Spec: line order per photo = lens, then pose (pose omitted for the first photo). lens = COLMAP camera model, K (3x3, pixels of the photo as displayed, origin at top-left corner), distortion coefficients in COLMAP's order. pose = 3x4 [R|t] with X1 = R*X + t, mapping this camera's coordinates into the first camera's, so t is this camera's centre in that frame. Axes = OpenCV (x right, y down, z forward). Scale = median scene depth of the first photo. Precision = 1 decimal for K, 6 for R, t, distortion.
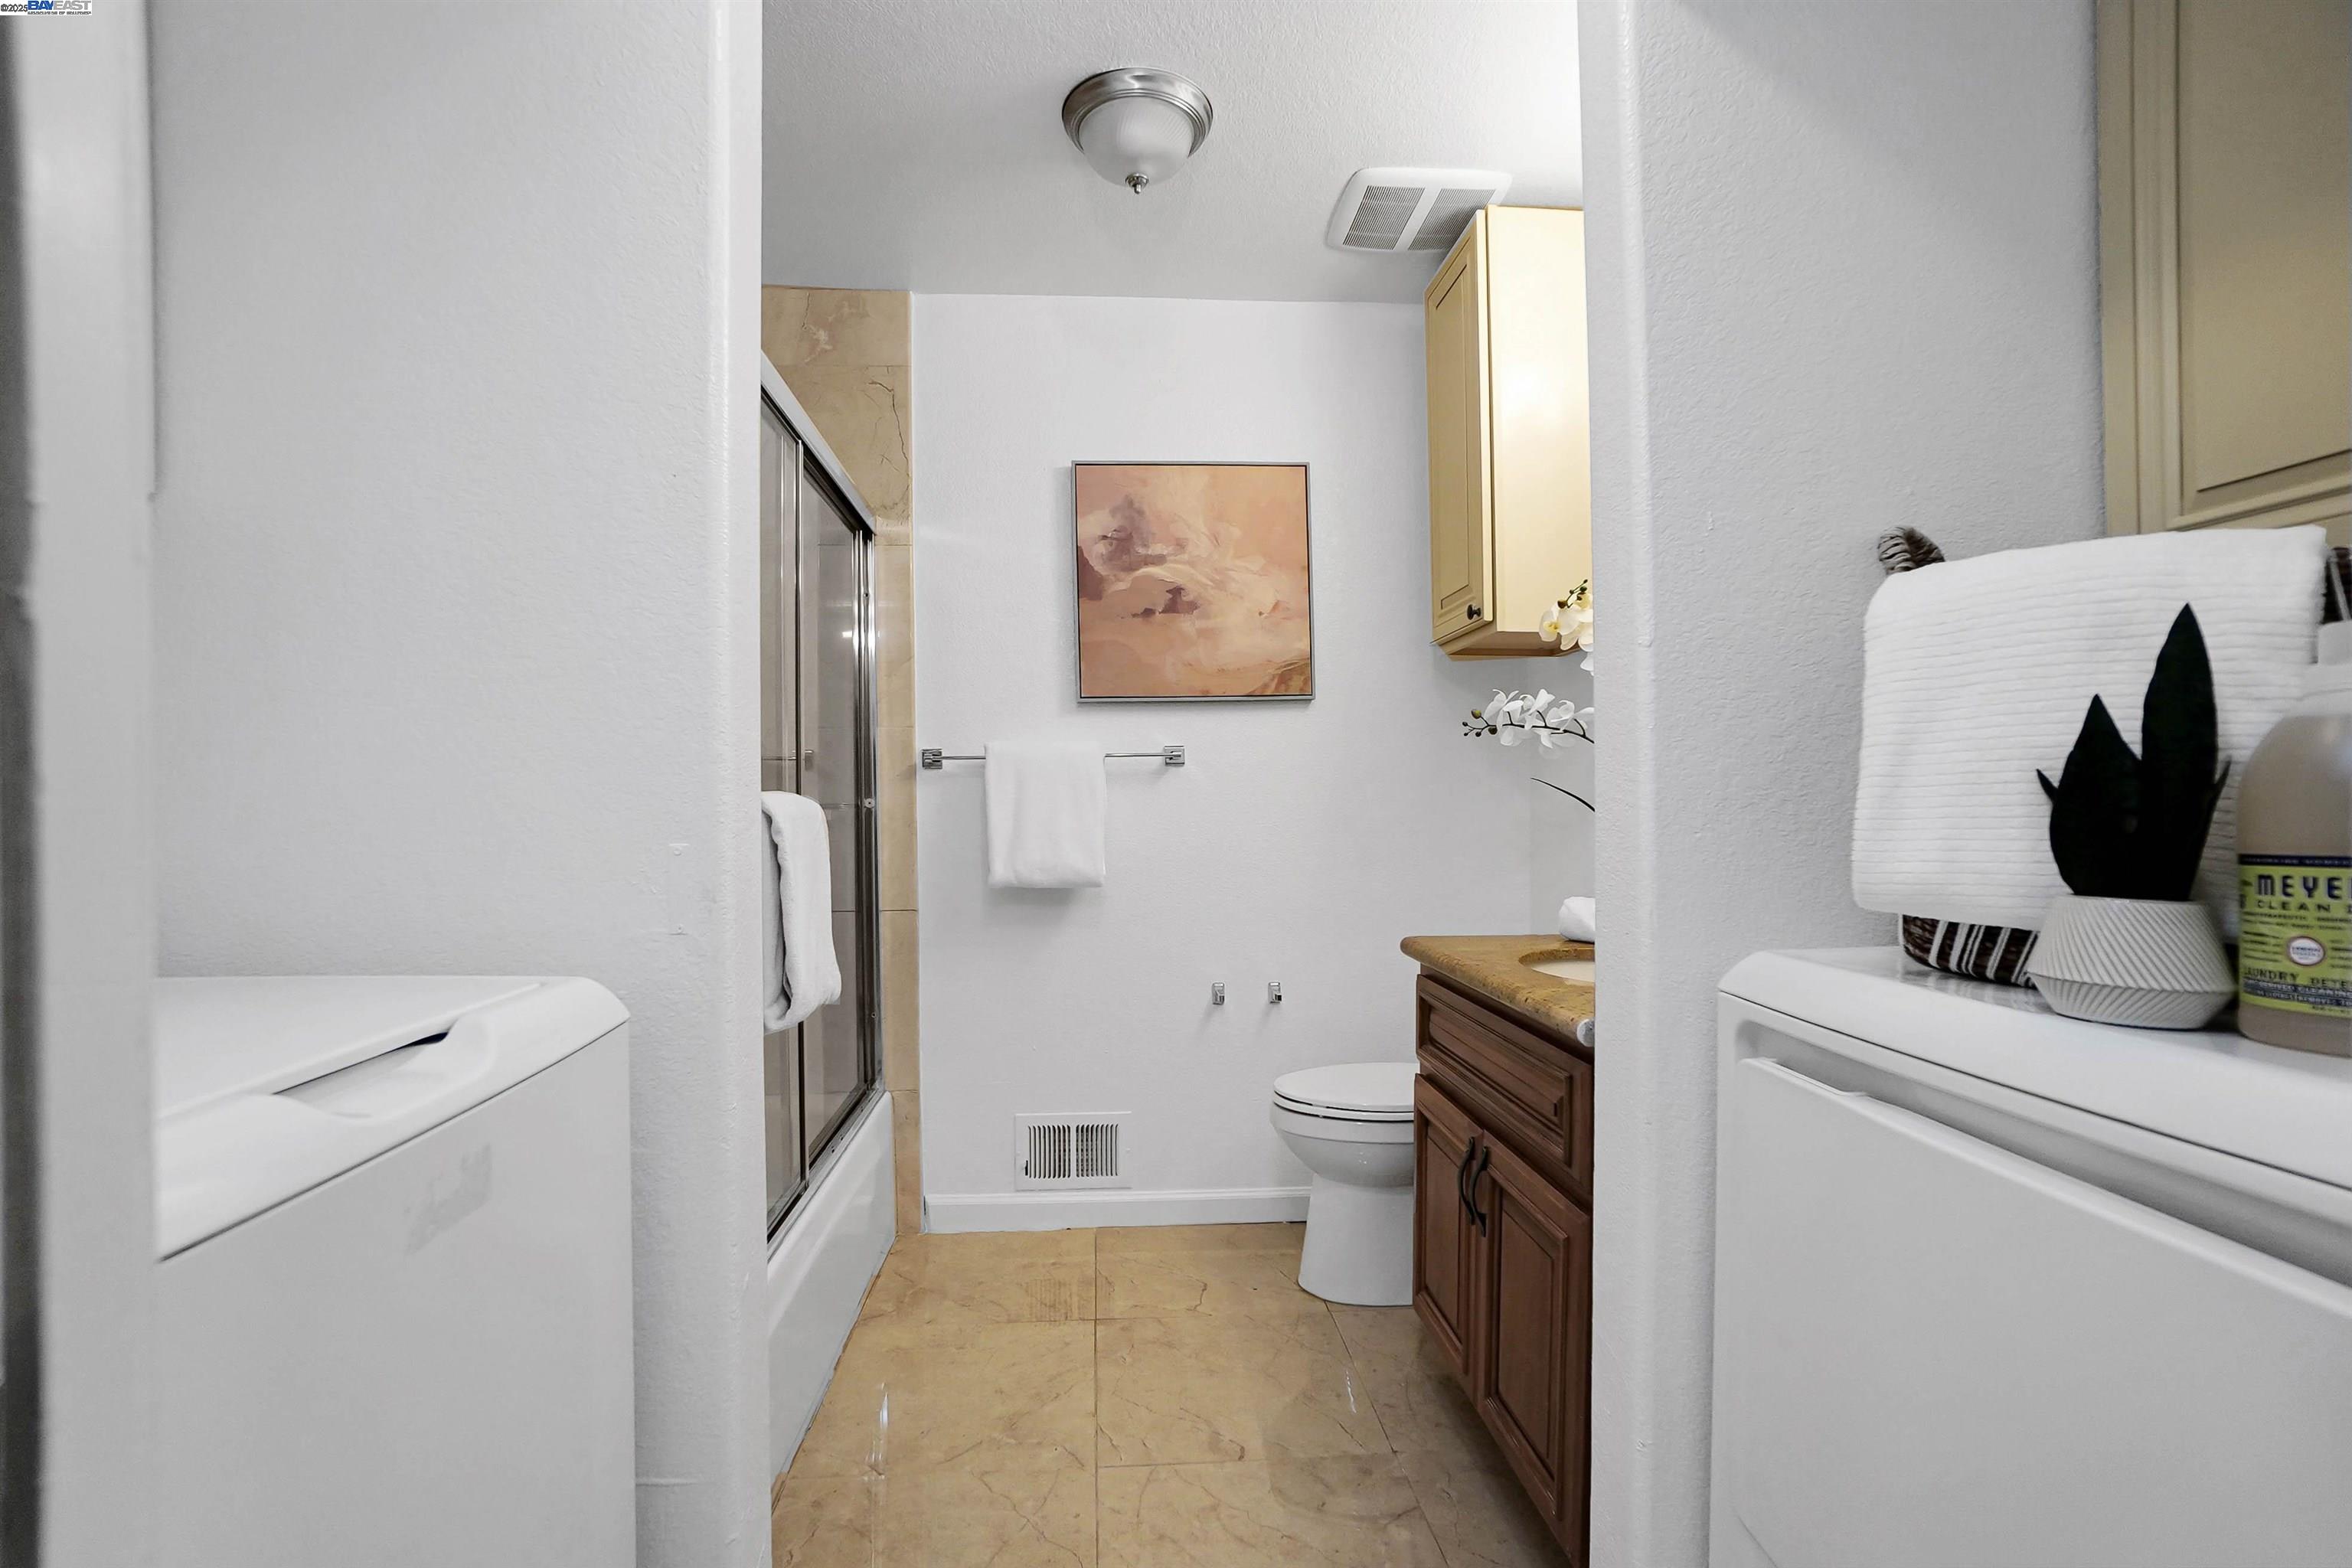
lens RADIAL K [[1150.5, 0, 1177.4], [0, 1150.5, 800.0], [0, 0, 1]] dist [-0.065645, 0.032088]
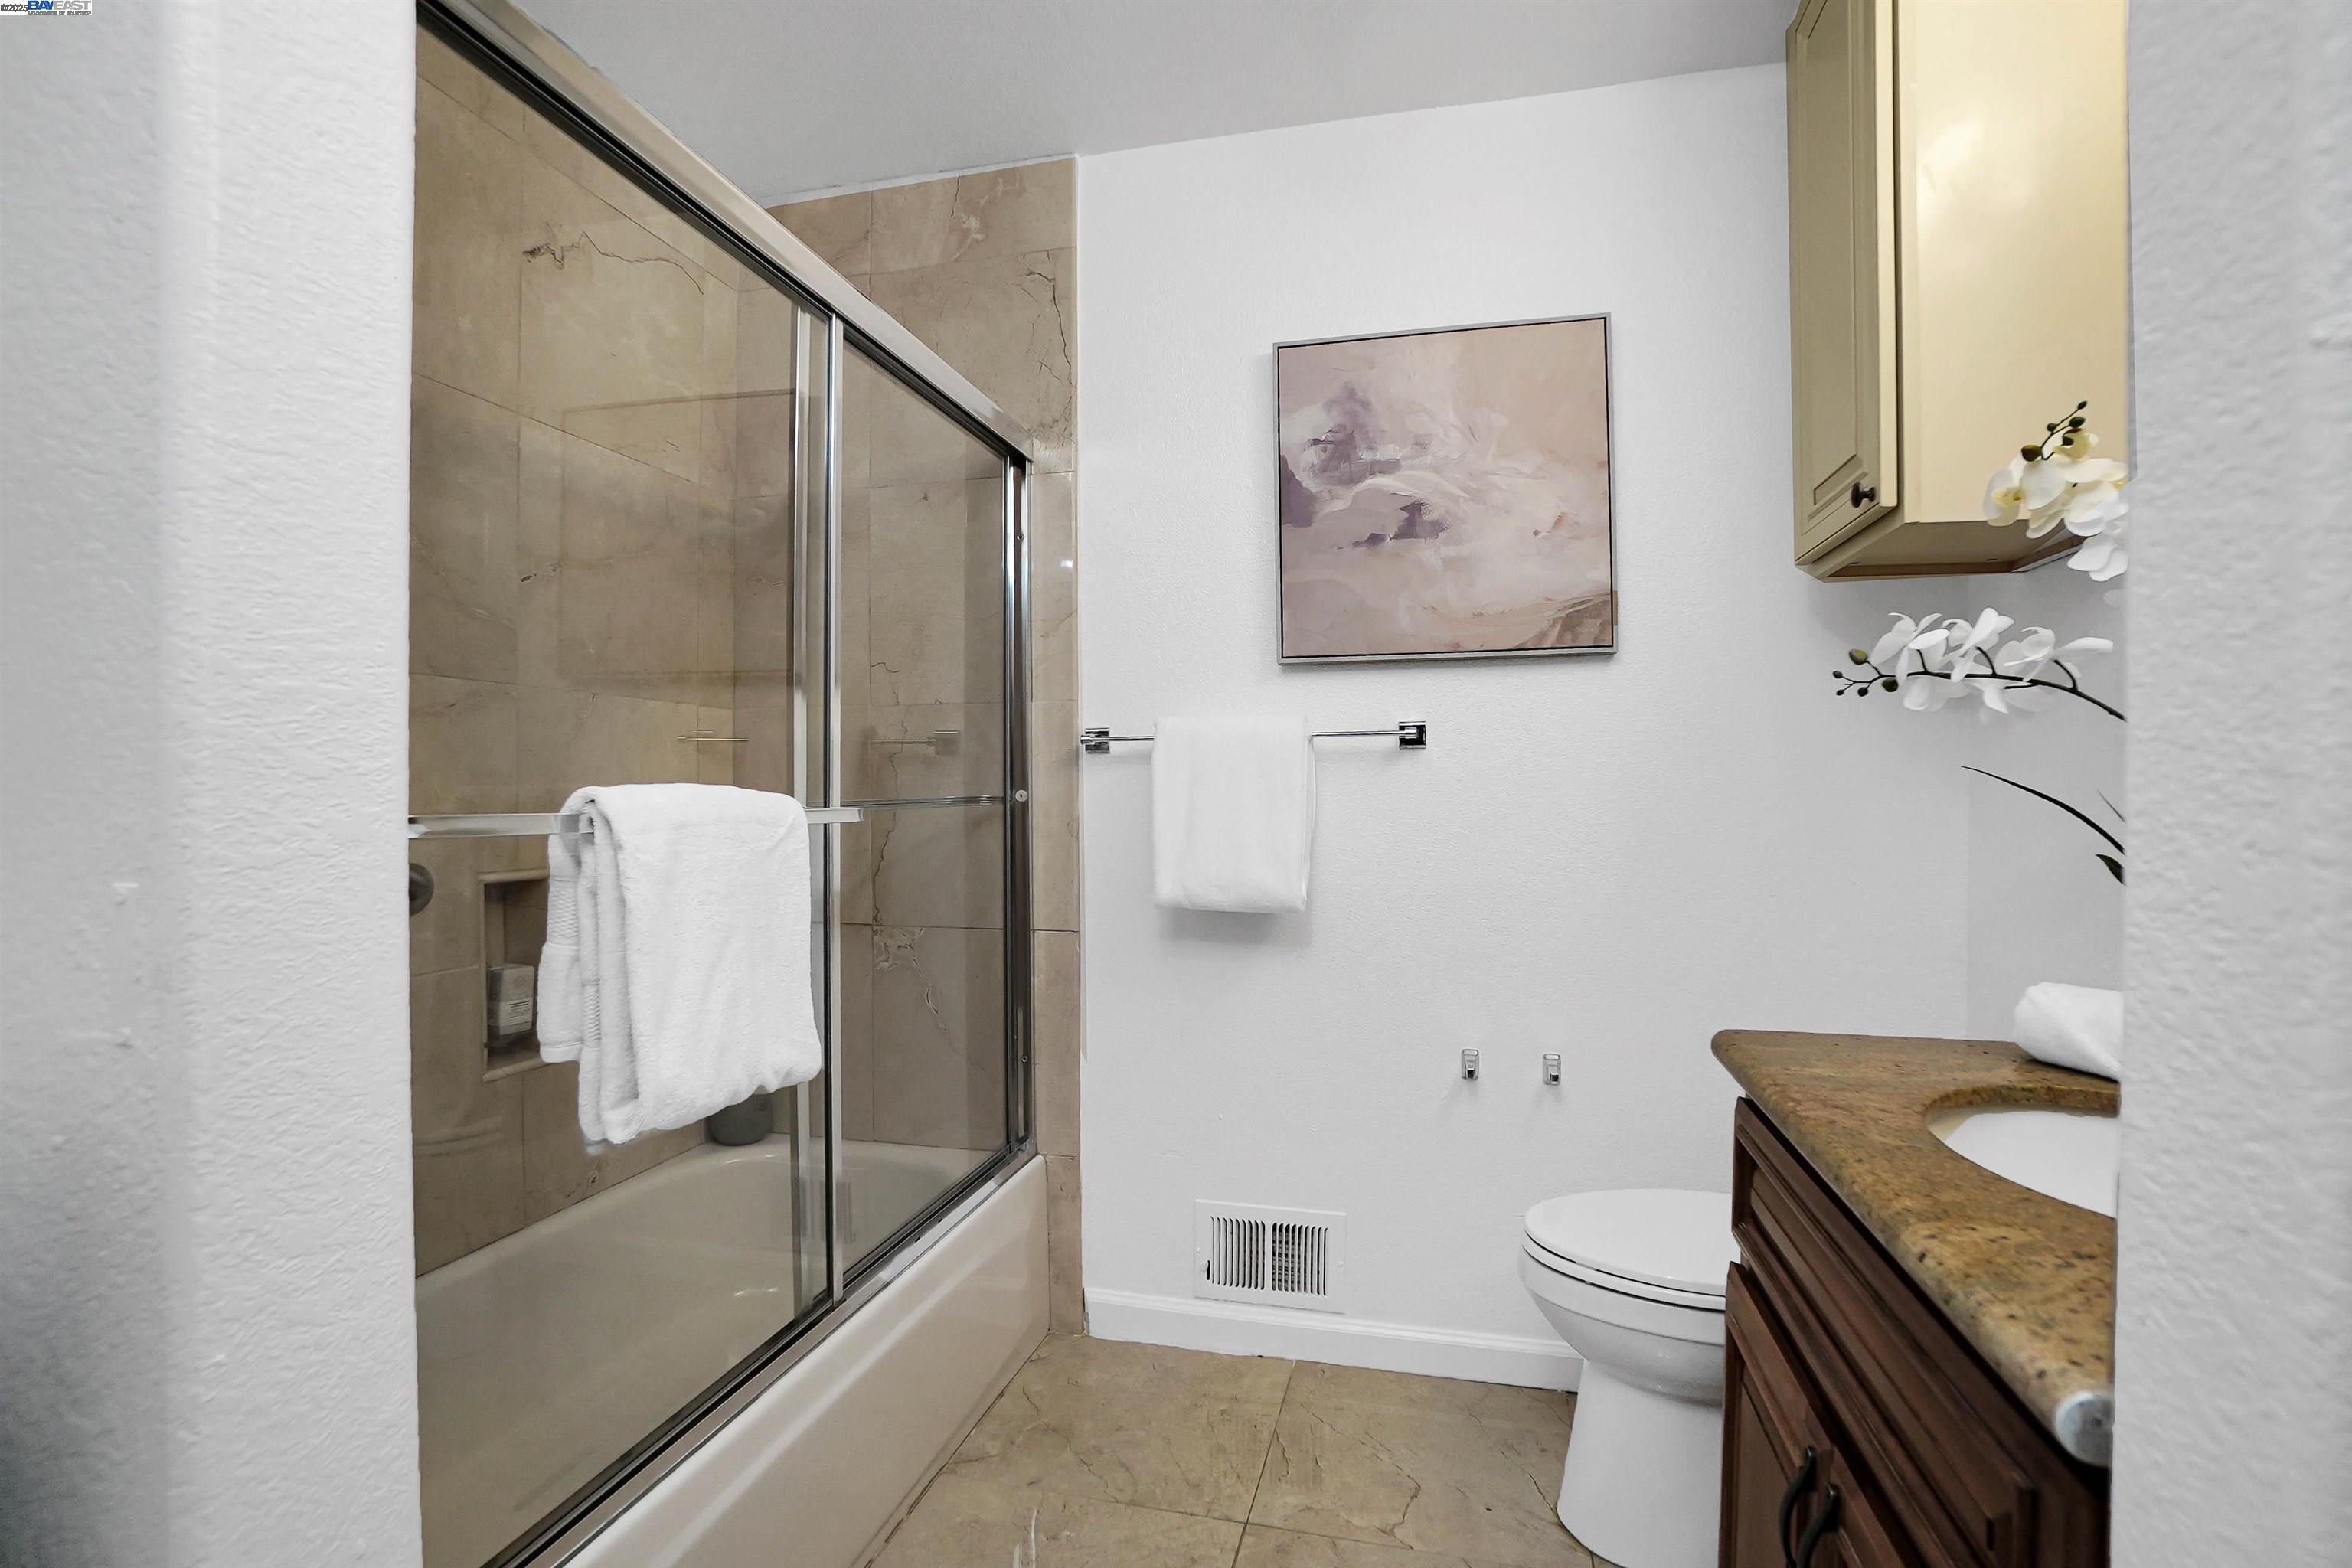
lens RADIAL K [[1150.5, 0, 1177.4], [0, 1150.5, 800.0], [0, 0, 1]] dist [-0.065645, 0.032088]
pose [[0.947465, 0.010478, -0.319689, 0.091079], [-0.006725, 0.999895, 0.012842, -0.005428], [0.319790, -0.010018, 0.947435, 0.268078]]
